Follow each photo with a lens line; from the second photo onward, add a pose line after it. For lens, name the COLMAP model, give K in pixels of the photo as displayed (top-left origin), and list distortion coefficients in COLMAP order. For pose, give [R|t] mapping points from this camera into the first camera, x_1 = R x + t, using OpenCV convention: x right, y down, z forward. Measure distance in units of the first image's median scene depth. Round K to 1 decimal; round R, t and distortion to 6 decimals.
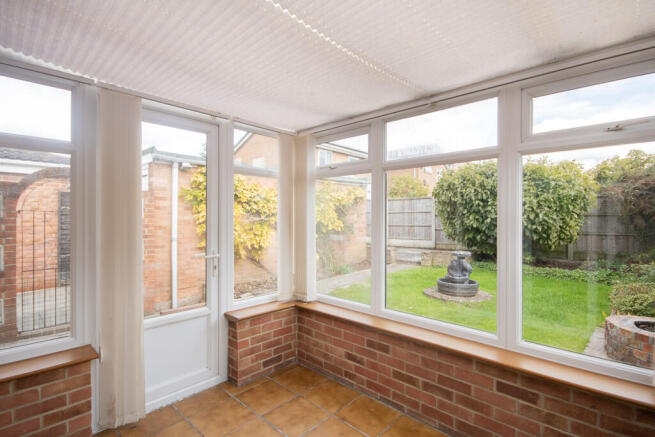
lens RADIAL K [[318.0, 0, 327.6], [0, 318.0, 218.6], [0, 0, 1]] dist [-0.004335, -0.000468]
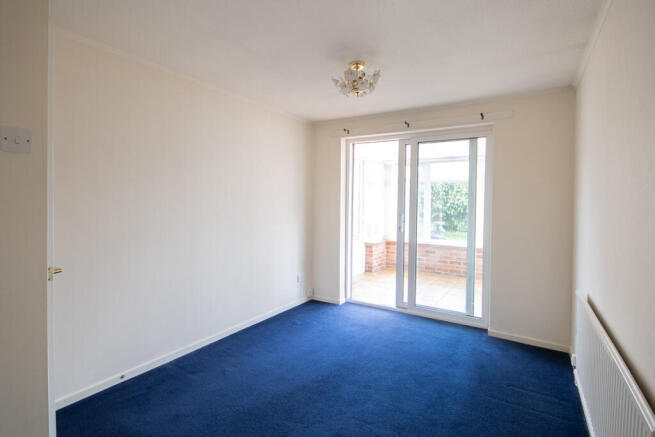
lens RADIAL K [[318.0, 0, 327.2], [0, 318.0, 216.1], [0, 0, 1]] dist [-0.004335, -0.000468]
pose [[0.983682, 0.001256, 0.179913, -1.015247], [-0.008974, 0.999073, 0.042095, 0.008536], [-0.179693, -0.043022, 0.982781, -1.231905]]
